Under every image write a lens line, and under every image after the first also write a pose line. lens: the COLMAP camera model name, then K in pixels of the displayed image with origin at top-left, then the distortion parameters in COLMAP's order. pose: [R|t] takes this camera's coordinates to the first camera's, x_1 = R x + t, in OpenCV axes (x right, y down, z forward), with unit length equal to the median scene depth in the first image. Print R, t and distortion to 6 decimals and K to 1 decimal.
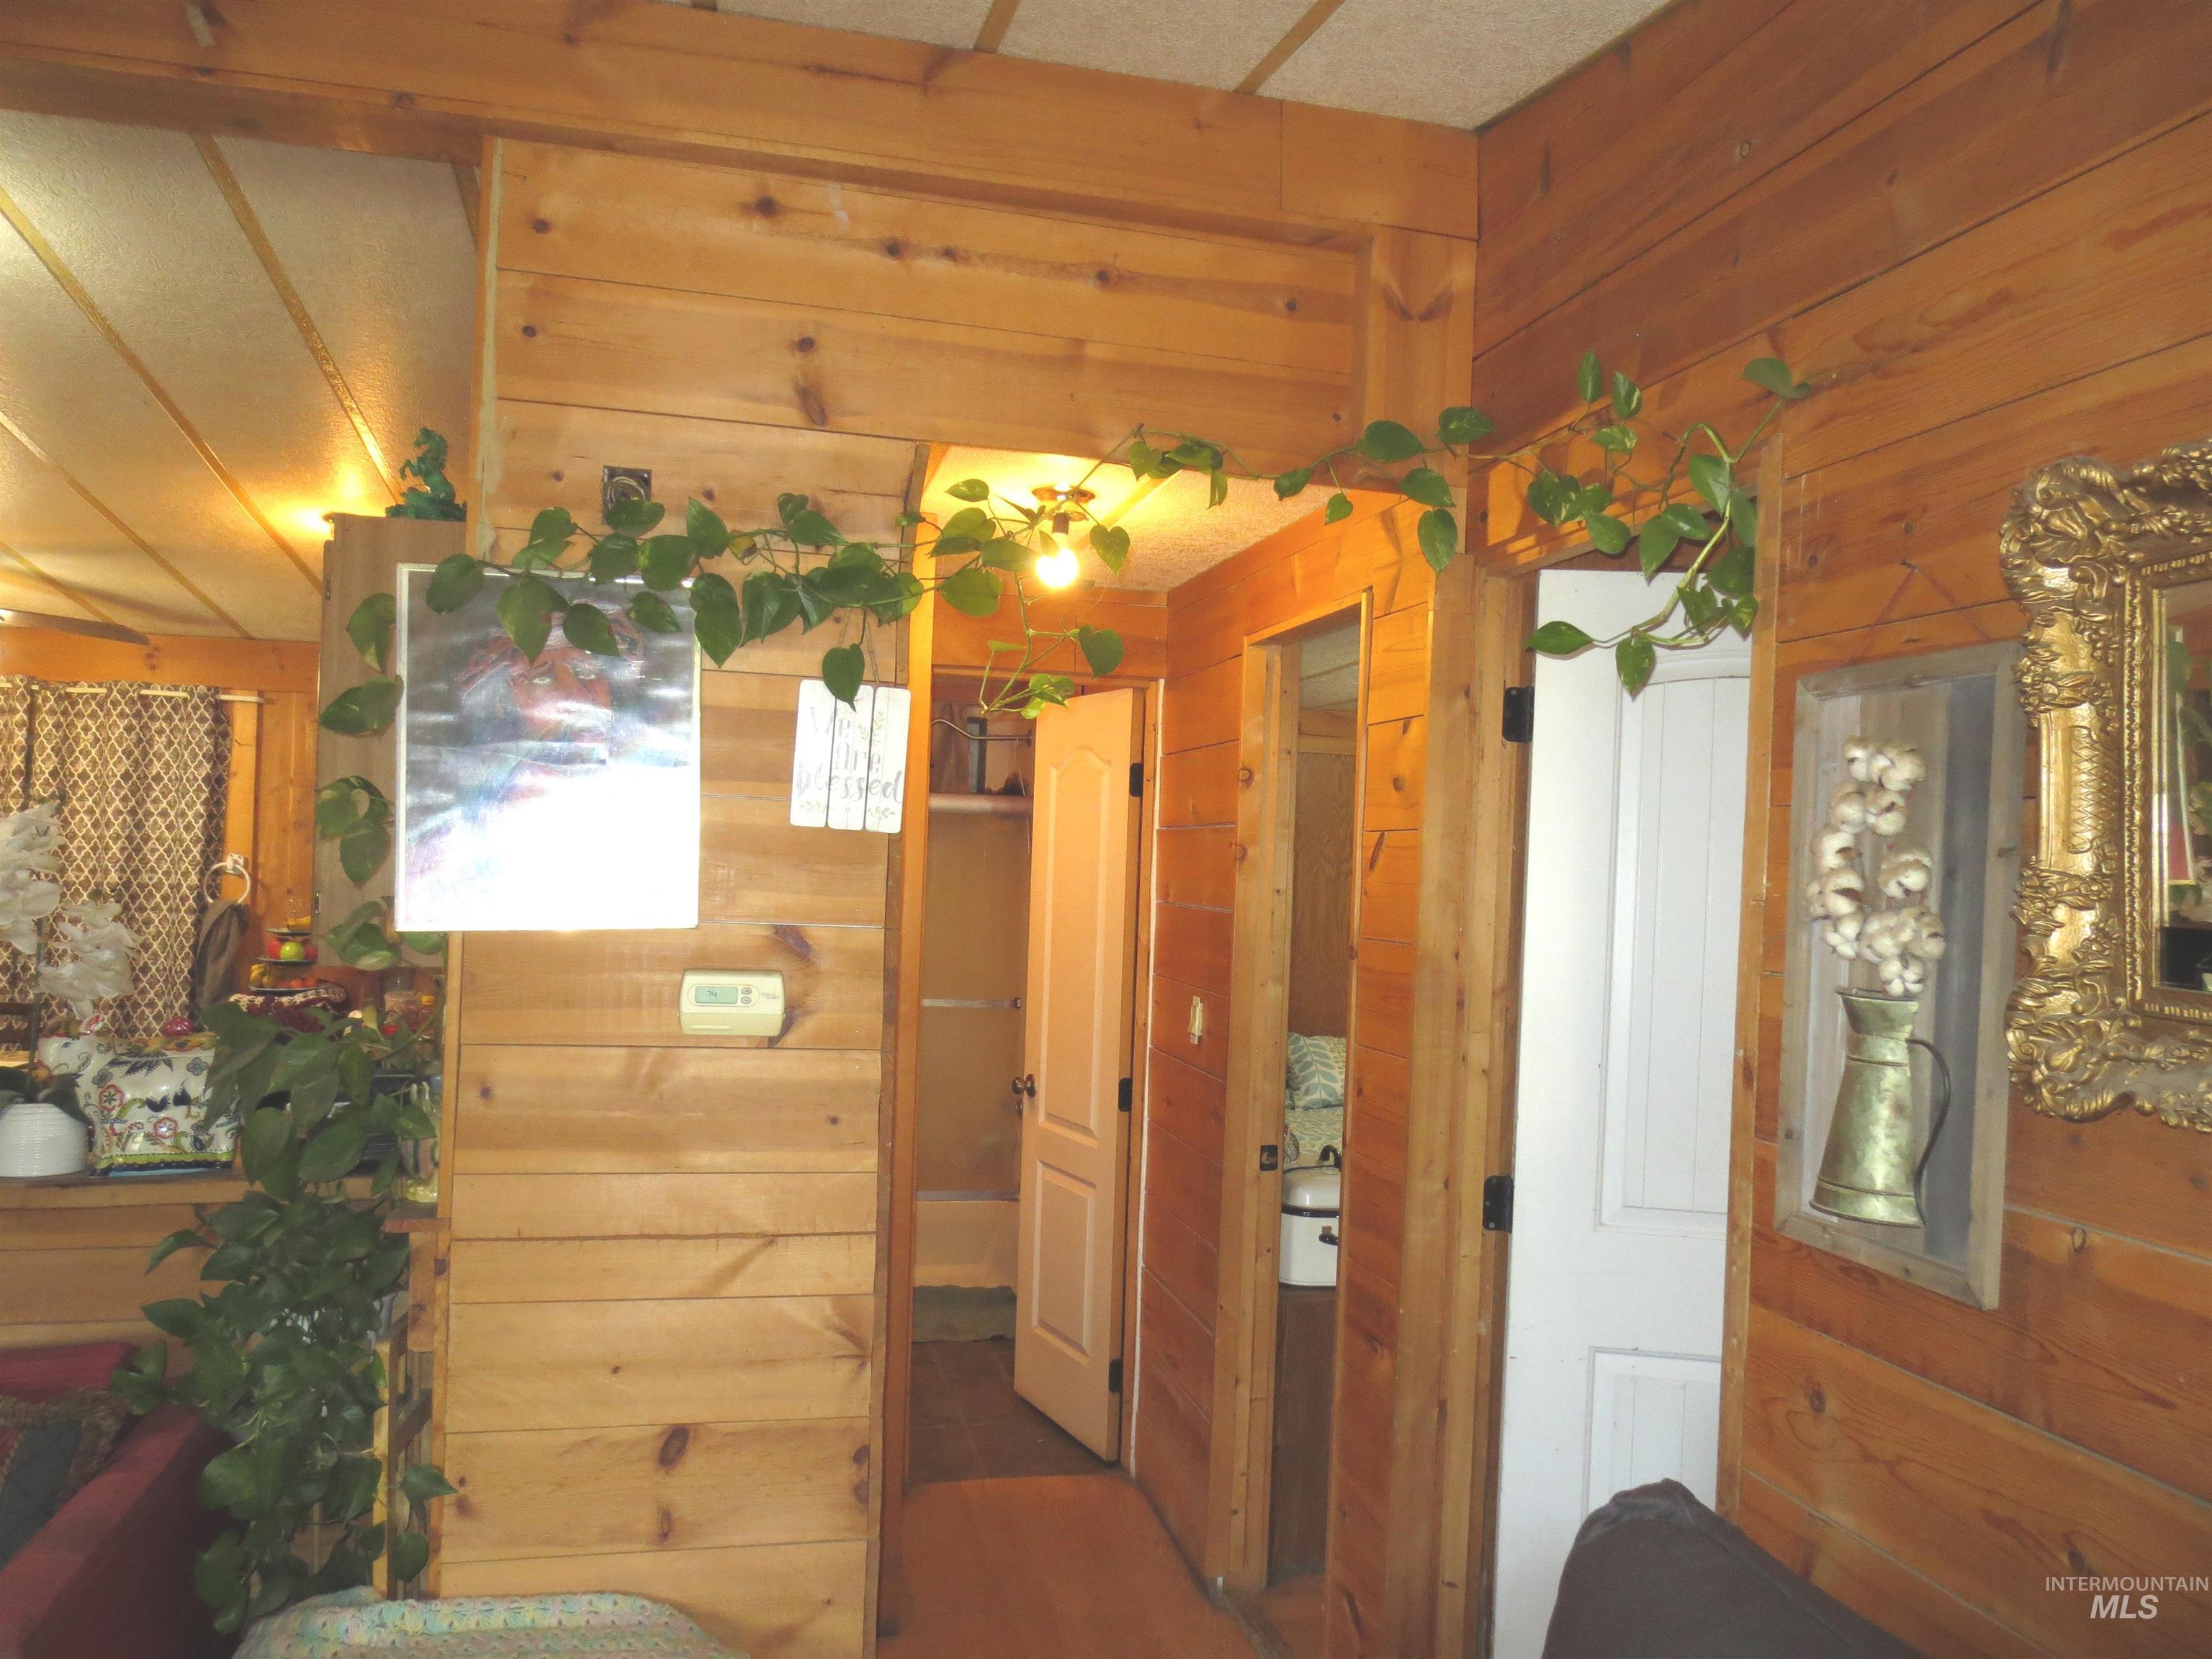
lens RADIAL K [[1559.8, 0, 1106.0], [0, 1559.8, 829.5], [0, 0, 1]] dist [-0.030122, 0.009884]
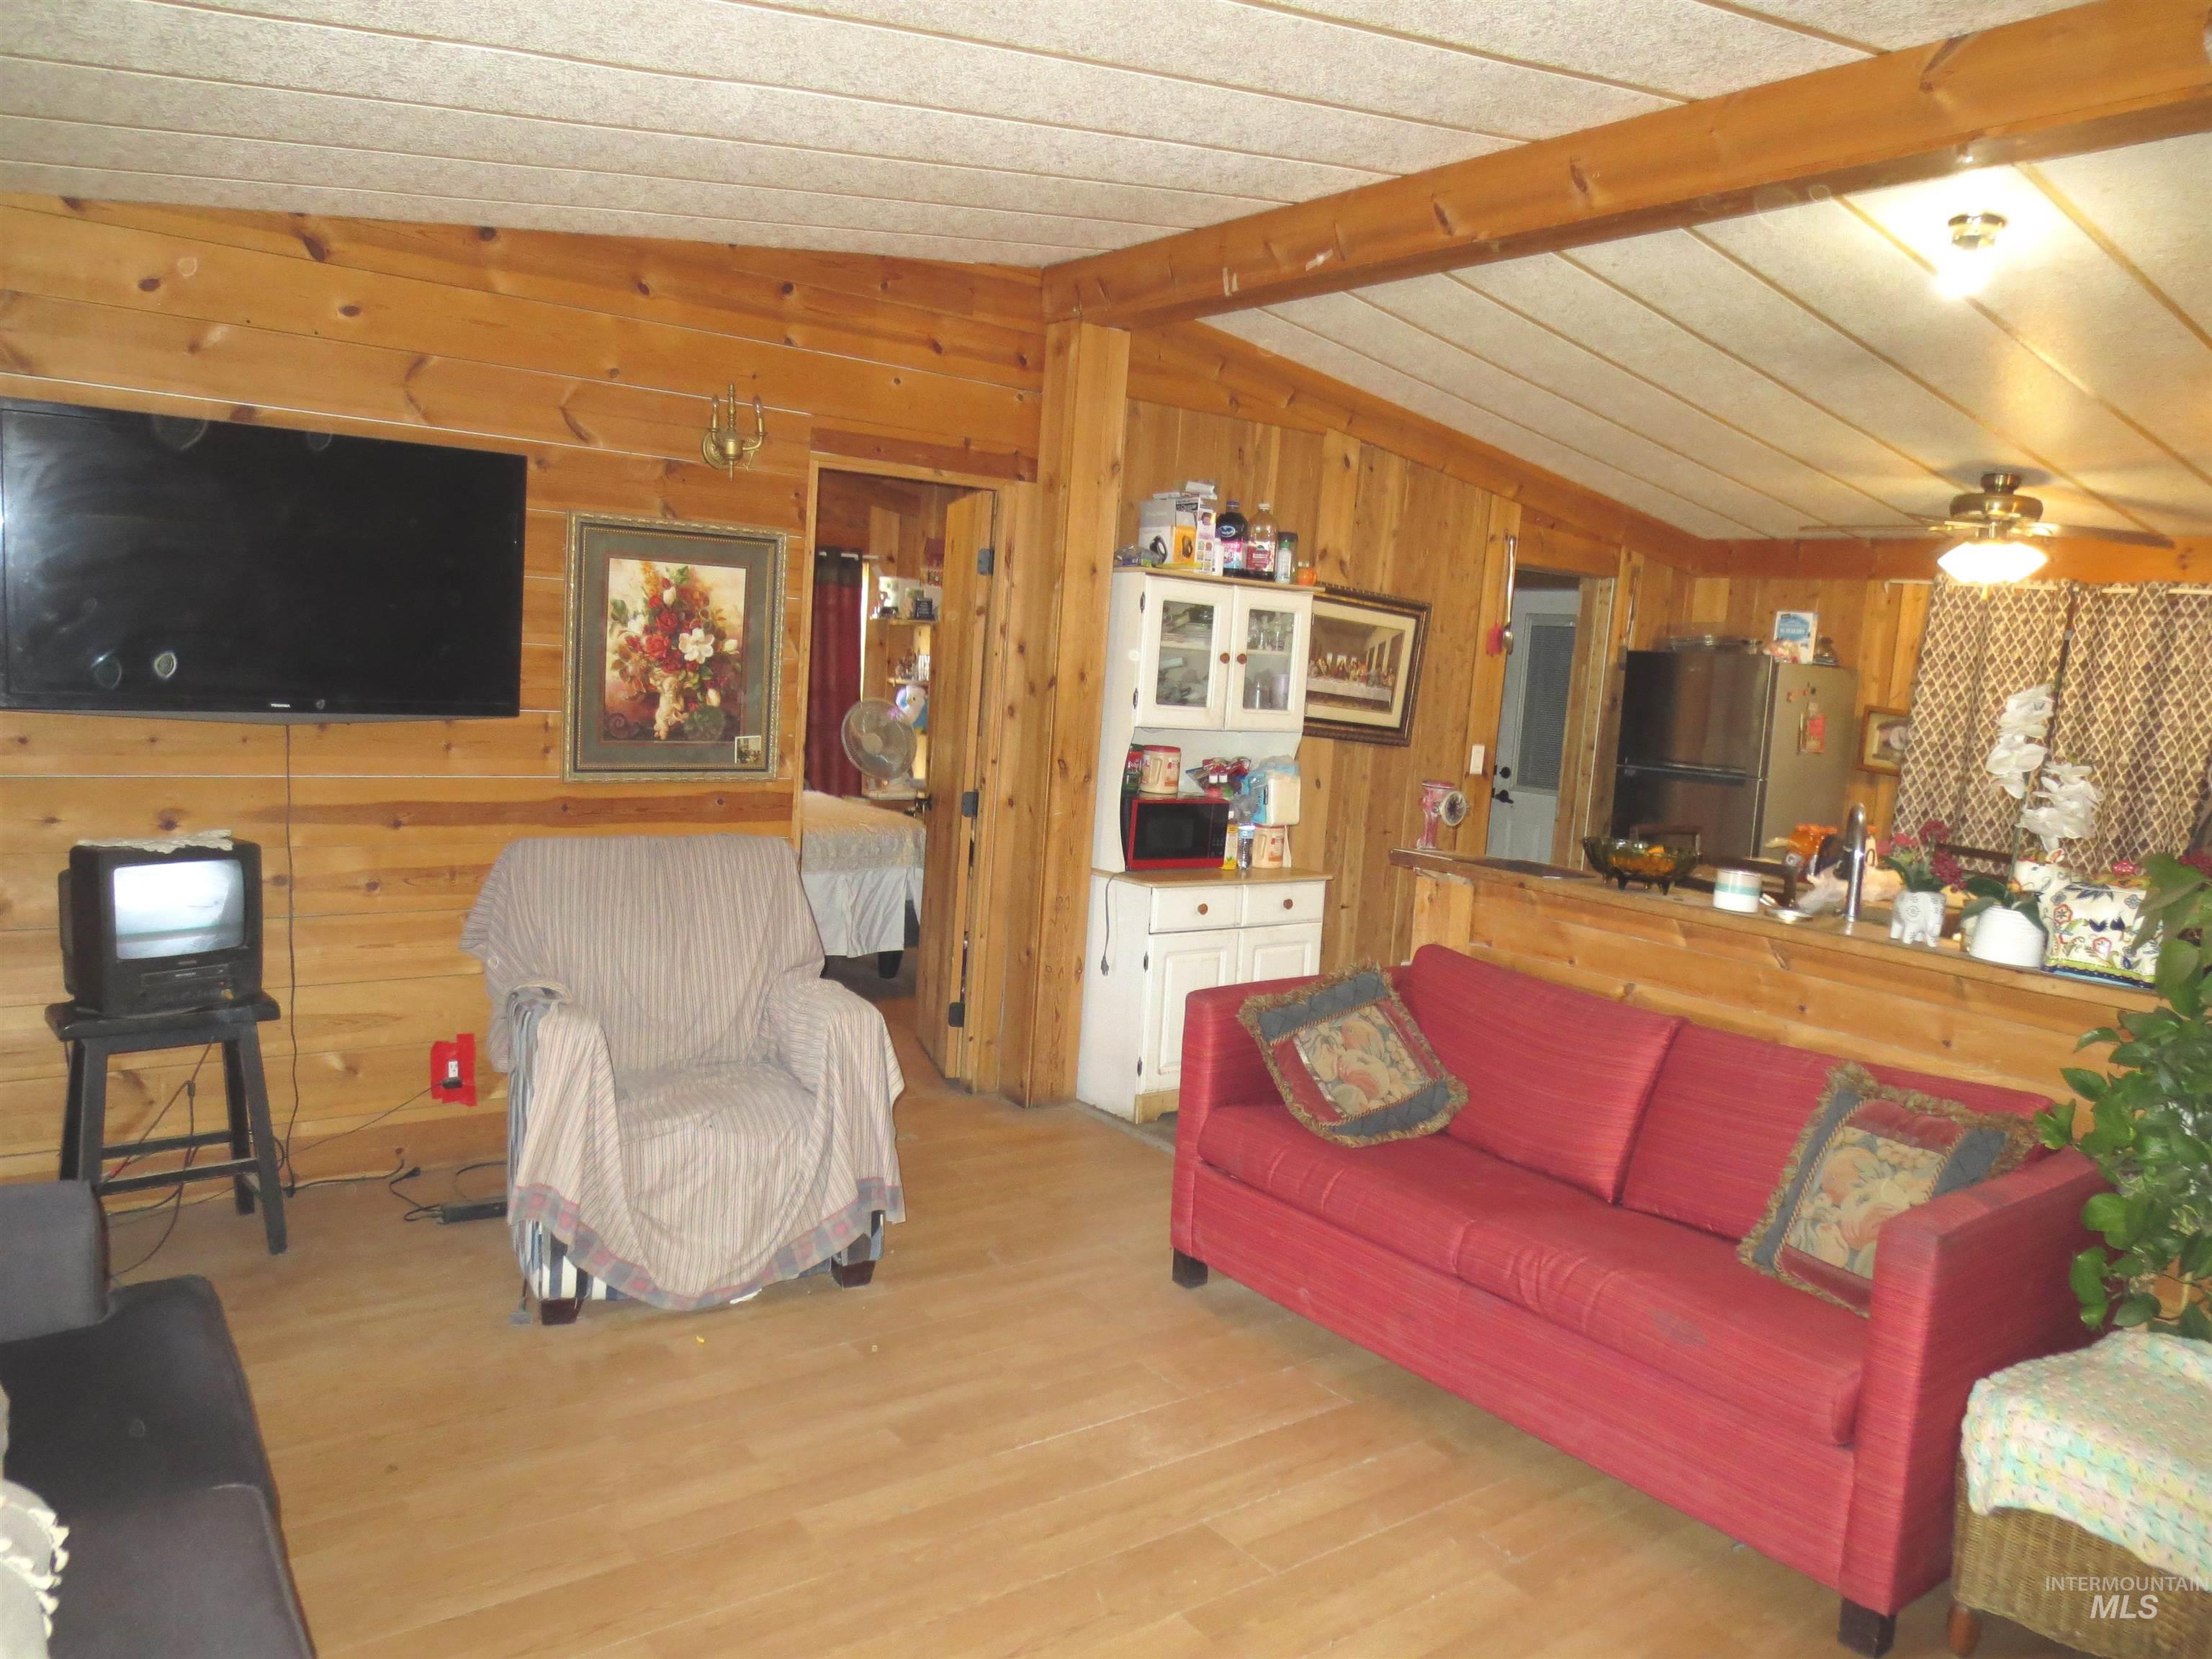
lens RADIAL K [[1559.8, 0, 1106.0], [0, 1559.8, 829.5], [0, 0, 1]] dist [-0.030122, 0.009884]
pose [[0.383349, 0.112463, -0.916731, 0.101648], [-0.049147, 0.993637, 0.101346, 0.004833], [0.922295, 0.006204, 0.386437, -0.109308]]
